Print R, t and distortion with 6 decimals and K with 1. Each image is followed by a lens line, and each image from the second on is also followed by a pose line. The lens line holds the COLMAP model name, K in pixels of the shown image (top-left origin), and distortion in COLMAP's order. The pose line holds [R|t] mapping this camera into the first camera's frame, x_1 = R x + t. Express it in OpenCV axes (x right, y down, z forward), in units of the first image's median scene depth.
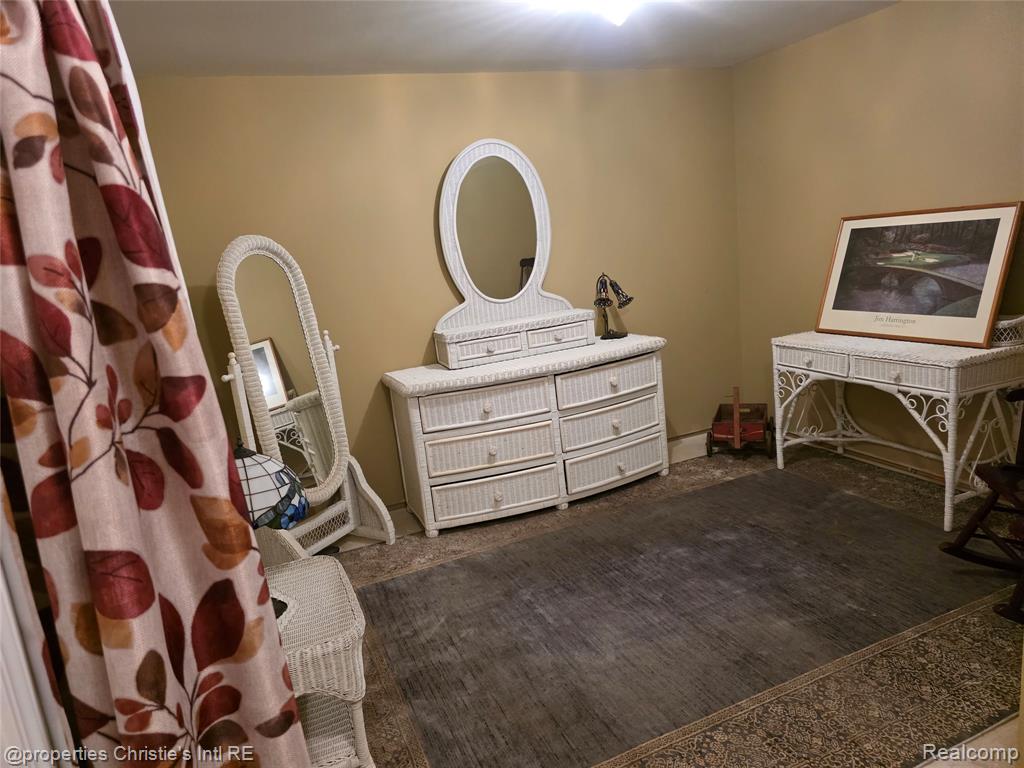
lens RADIAL K [[702.6, 0, 512.0], [0, 702.6, 384.0], [0, 0, 1]] dist [0.001985, -0.000750]
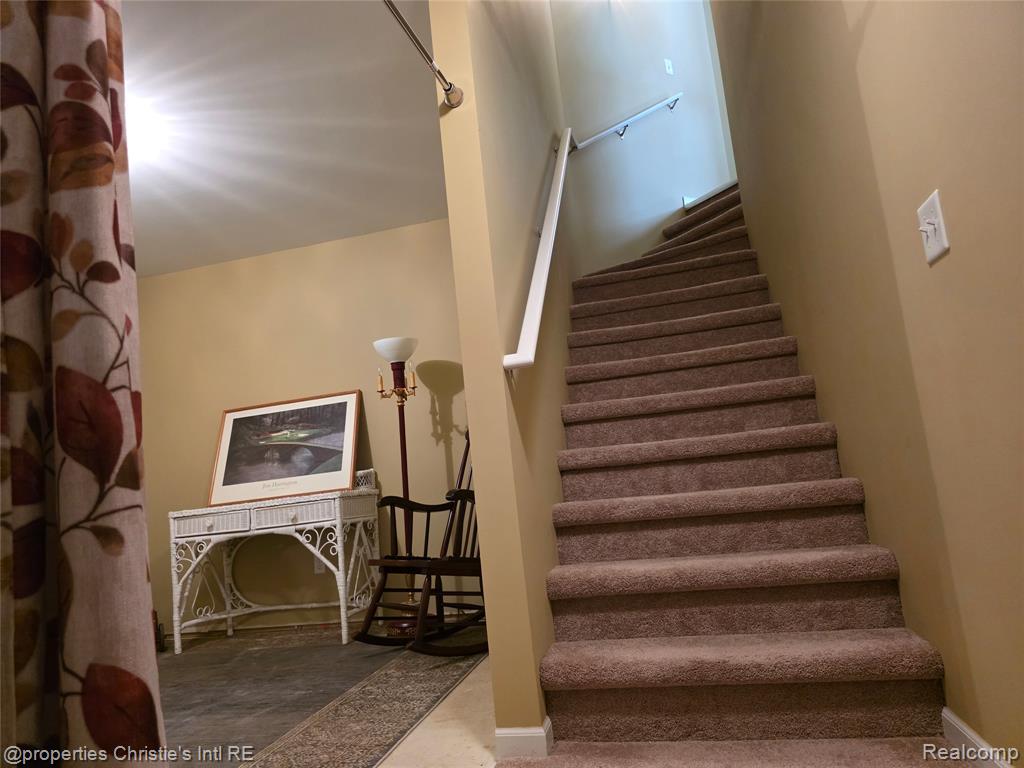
lens RADIAL K [[663.1, 0, 512.0], [0, 663.1, 384.0], [0, 0, 1]] dist [0.003741, -0.000171]
pose [[0.605515, 0.131722, 0.784857, -0.131530], [0.205380, 0.926937, -0.314017, 0.196663], [-0.768876, 0.351336, 0.534221, 0.035090]]
